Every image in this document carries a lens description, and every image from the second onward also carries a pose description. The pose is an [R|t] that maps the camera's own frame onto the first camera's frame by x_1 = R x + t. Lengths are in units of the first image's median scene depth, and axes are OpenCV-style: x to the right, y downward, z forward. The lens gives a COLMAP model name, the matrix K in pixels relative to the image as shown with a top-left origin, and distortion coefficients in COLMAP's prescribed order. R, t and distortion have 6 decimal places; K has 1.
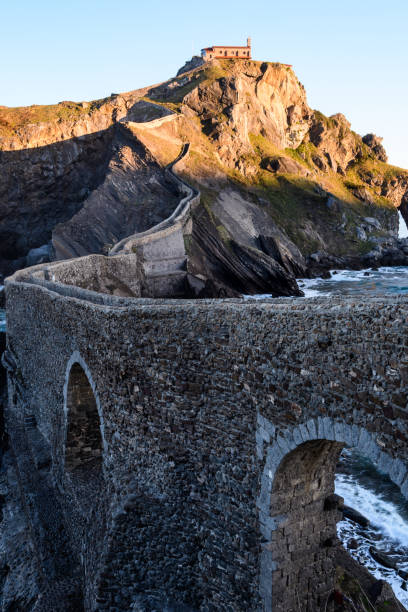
lens RADIAL K [[542.3, 0, 219.4], [0, 542.3, 306.4], [0, 0, 1]] dist [0.004745, 0.000816]
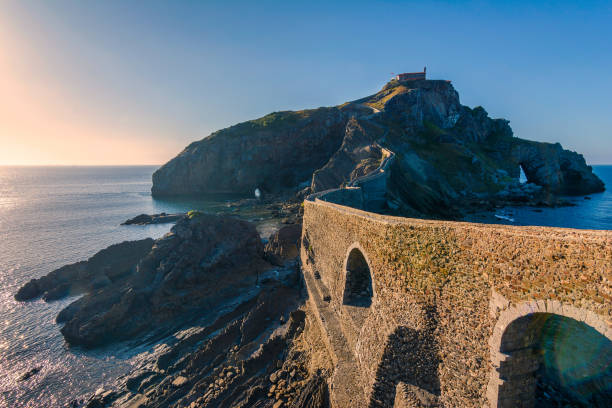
lens RADIAL K [[297.5, 0, 304.1], [0, 297.5, 201.7], [0, 0, 1]] dist [0.002783, -0.000099]
pose [[0.960809, 0.046681, -0.273254, -0.196304], [-0.058042, 0.997747, -0.033638, -0.016014], [0.271068, 0.048180, 0.961354, -0.074150]]
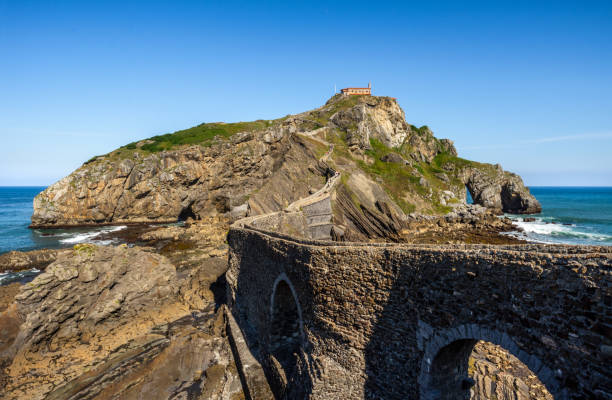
lens RADIAL K [[344.0, 0, 316.4], [0, 344.0, 199.8], [0, 0, 1]] dist [0.006303, -0.001285]
pose [[0.996903, 0.017241, -0.076722, -0.111376], [-0.026978, 0.991440, -0.127746, -0.005103], [0.073863, 0.129421, 0.988835, -0.028457]]
